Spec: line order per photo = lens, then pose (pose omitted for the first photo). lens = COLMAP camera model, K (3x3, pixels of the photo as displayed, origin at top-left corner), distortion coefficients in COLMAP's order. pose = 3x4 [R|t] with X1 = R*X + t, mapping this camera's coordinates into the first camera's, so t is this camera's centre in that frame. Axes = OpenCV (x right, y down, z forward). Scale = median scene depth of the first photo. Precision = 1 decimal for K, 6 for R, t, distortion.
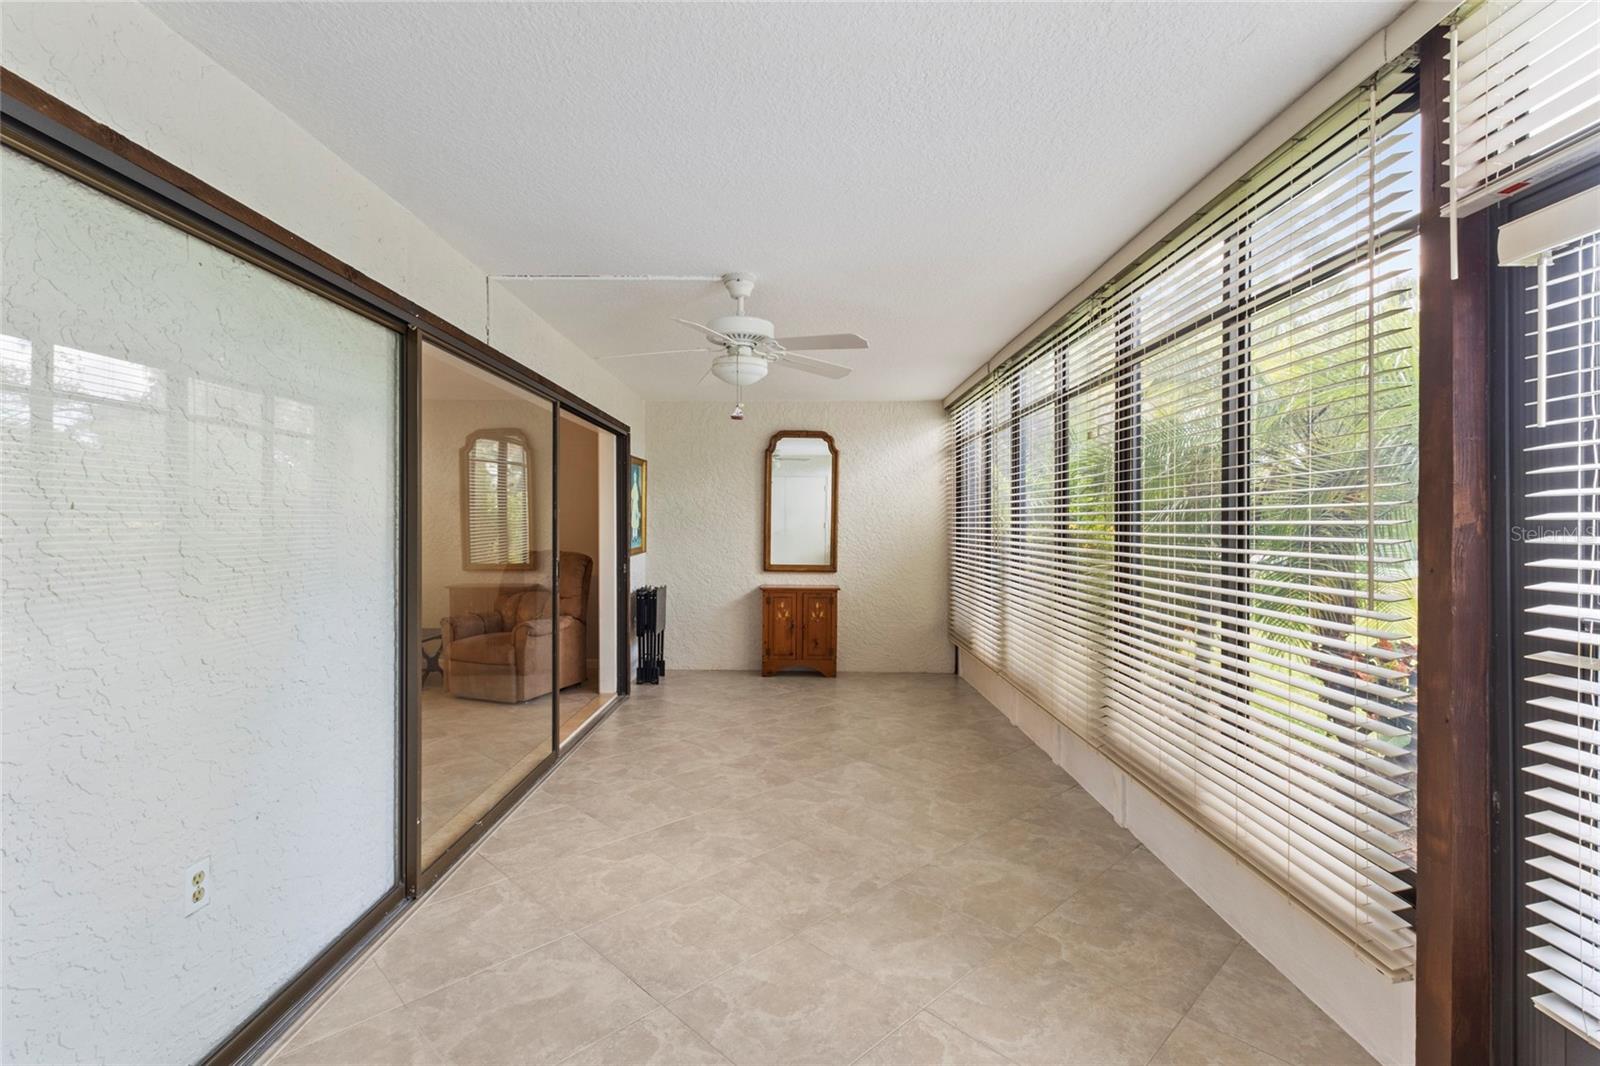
lens RADIAL K [[741.1, 0, 795.2], [0, 741.1, 530.6], [0, 0, 1]] dist [0.001356, 0.002155]
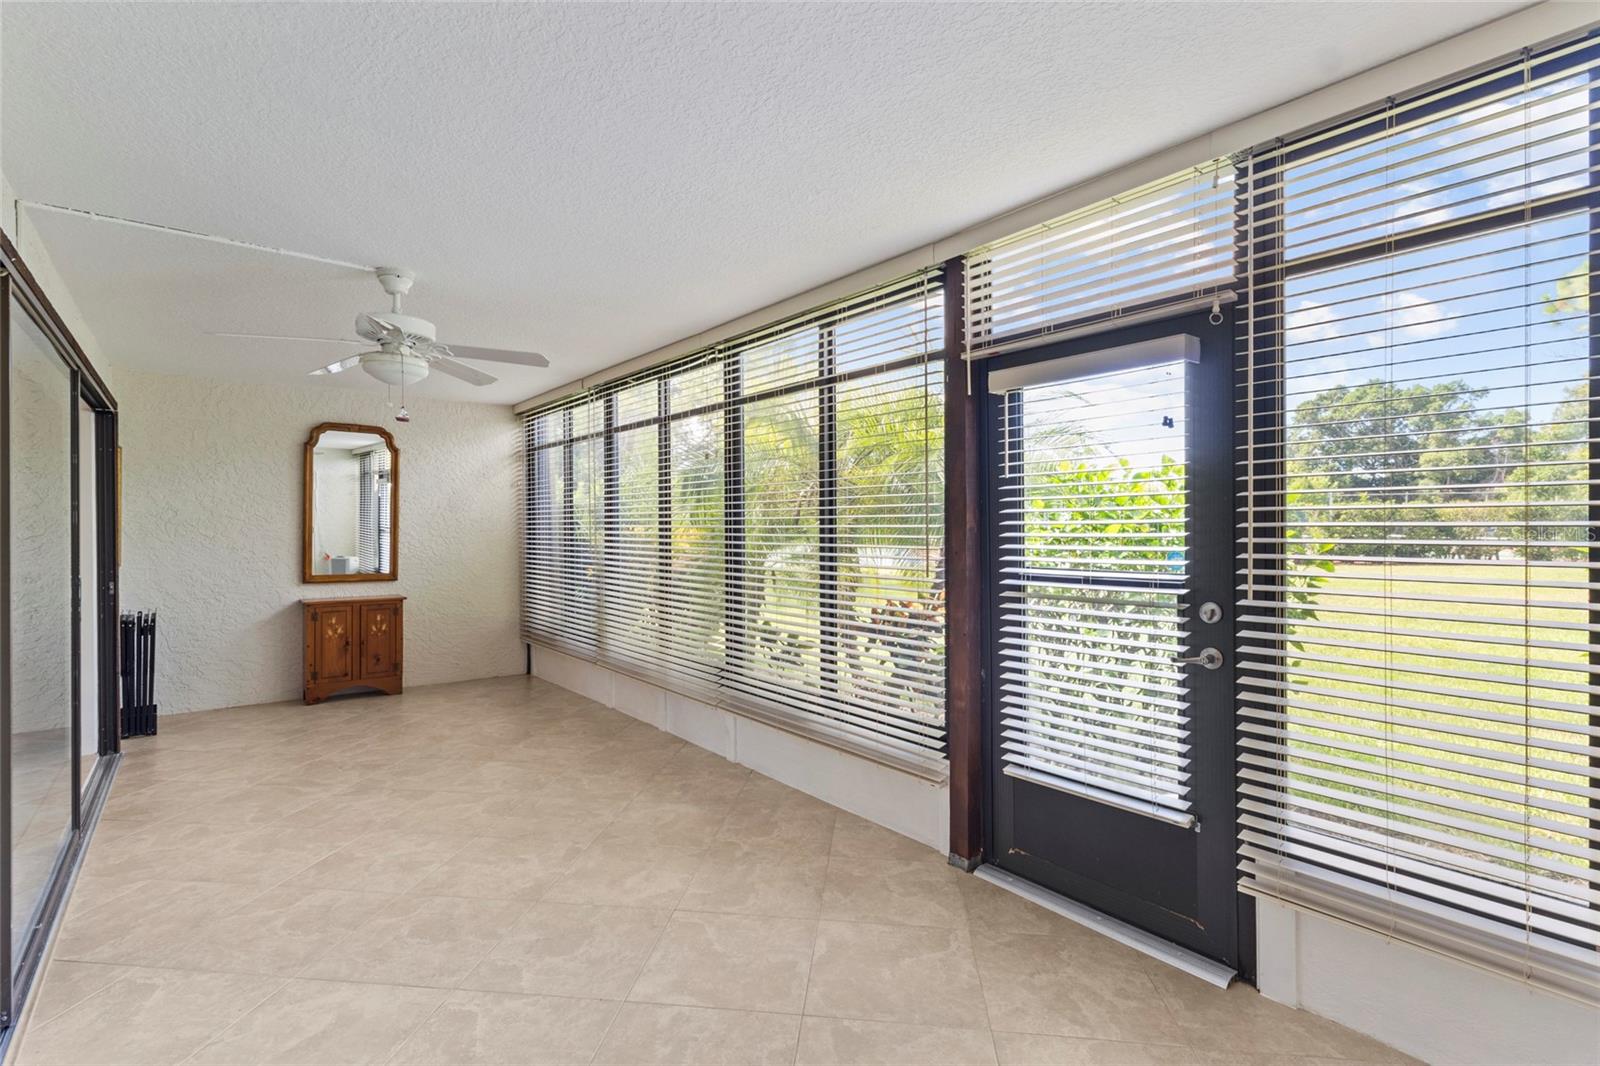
lens RADIAL K [[741.1, 0, 807.0], [0, 741.1, 527.7], [0, 0, 1]] dist [0.001356, 0.002155]
pose [[0.775904, -0.005917, 0.630824, -0.269357], [0.010689, 0.999936, -0.003769, -0.001196], [-0.630761, 0.009667, 0.775917, -0.080221]]
